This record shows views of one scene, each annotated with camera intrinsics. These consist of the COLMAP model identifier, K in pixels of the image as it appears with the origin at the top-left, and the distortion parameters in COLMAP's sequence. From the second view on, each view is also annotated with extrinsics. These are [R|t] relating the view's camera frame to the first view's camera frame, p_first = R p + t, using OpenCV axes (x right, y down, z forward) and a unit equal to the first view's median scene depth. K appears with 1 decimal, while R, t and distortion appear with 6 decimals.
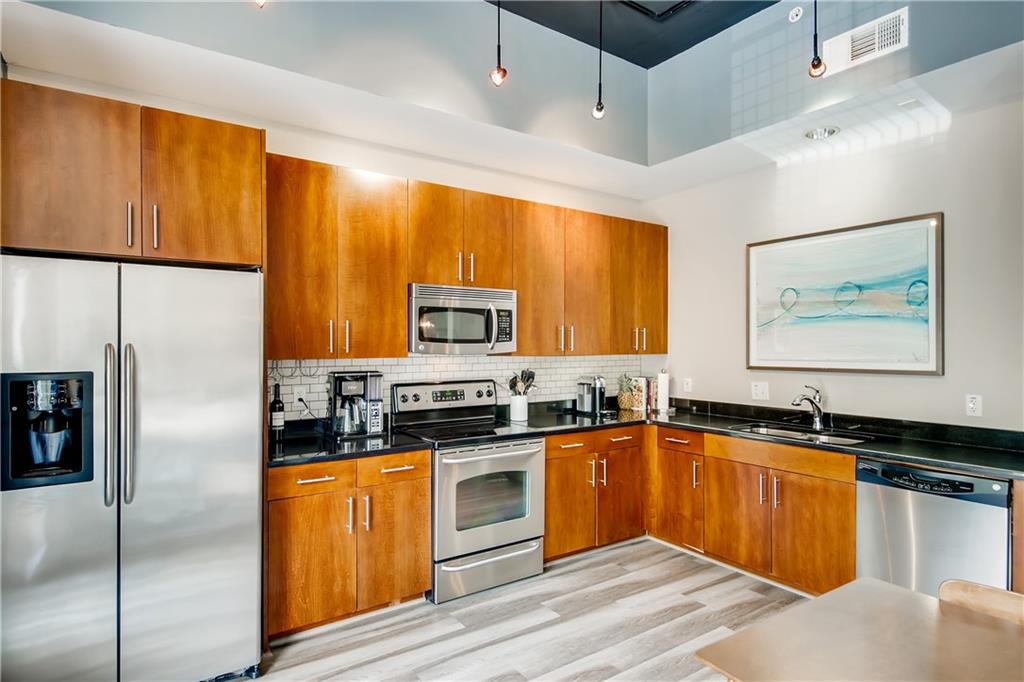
lens RADIAL K [[556.5, 0, 510.0], [0, 556.5, 343.7], [0, 0, 1]] dist [0.002705, -0.000041]
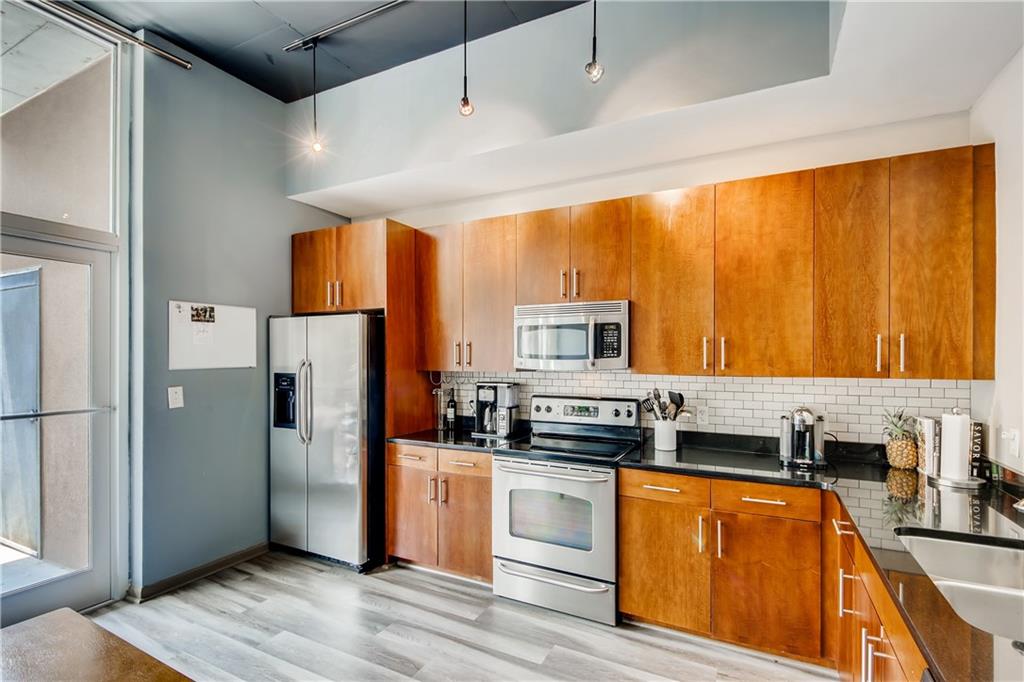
lens RADIAL K [[483.8, 0, 501.2], [0, 483.8, 355.5], [0, 0, 1]] dist [0.011502, -0.000887]
pose [[0.467242, -0.003578, -0.884122, 0.604506], [-0.001465, 0.999987, -0.004821, -0.003061], [0.884128, 0.003548, 0.467231, 0.462205]]
